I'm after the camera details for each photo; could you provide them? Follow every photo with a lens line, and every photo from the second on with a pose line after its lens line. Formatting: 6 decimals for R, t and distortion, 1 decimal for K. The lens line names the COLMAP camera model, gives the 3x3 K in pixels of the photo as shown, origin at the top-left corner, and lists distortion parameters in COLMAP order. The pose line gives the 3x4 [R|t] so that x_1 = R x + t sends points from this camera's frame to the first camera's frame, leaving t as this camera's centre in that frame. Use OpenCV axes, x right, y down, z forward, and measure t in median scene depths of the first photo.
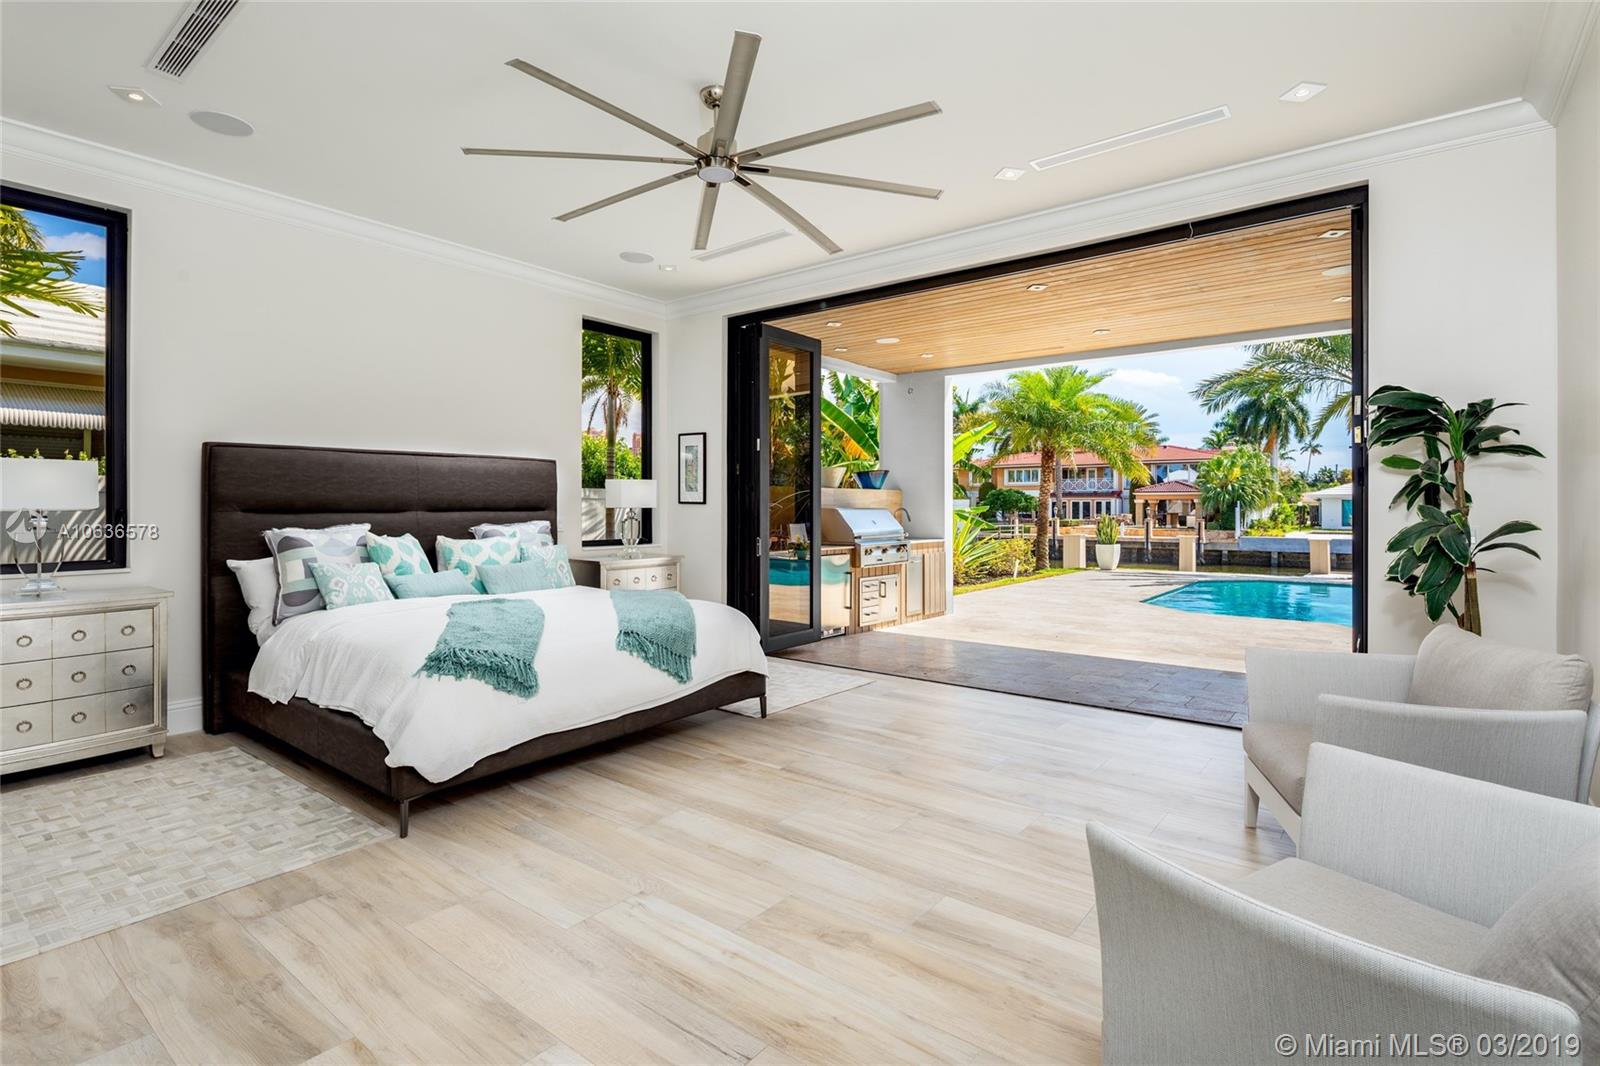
lens RADIAL K [[730.2, 0, 798.8], [0, 730.2, 512.5], [0, 0, 1]] dist [-0.003089, -0.000571]
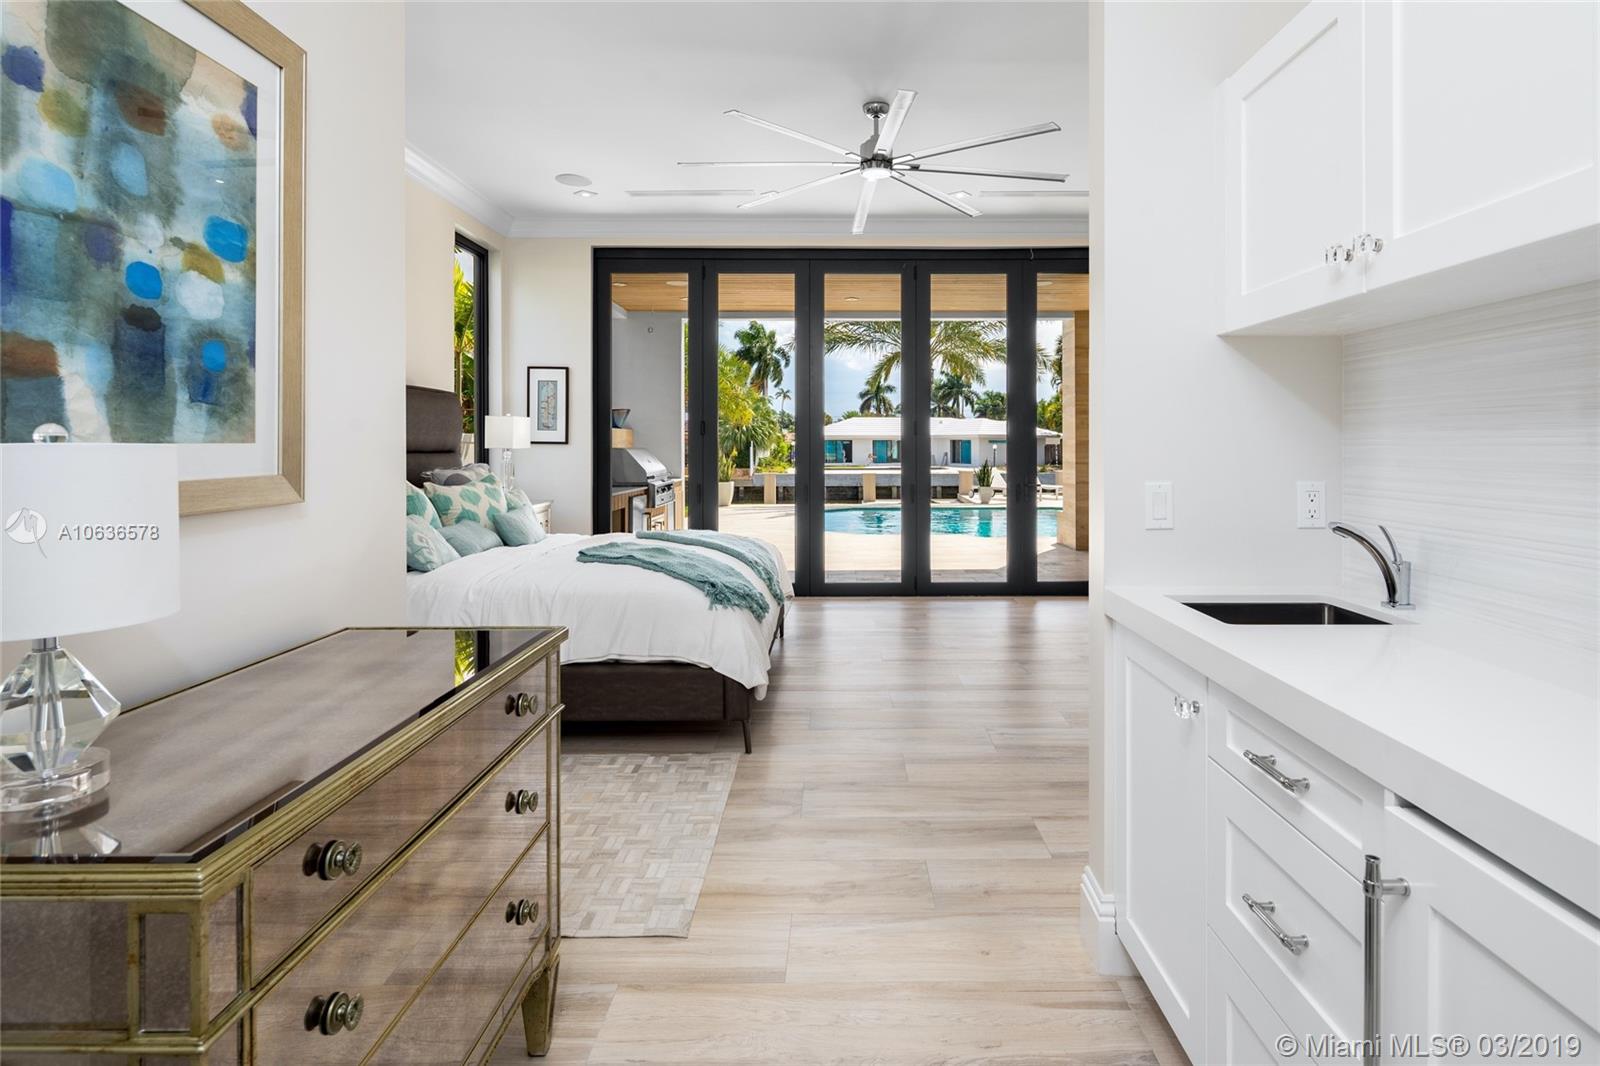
lens RADIAL K [[807.5, 0, 796.7], [0, 807.5, 458.7], [0, 0, 1]] dist [0.000275, -0.000033]
pose [[0.802071, -0.002849, 0.597221, -0.490715], [-0.003171, 0.999954, 0.009029, -0.002870], [-0.597220, -0.009136, 0.802026, -0.002597]]
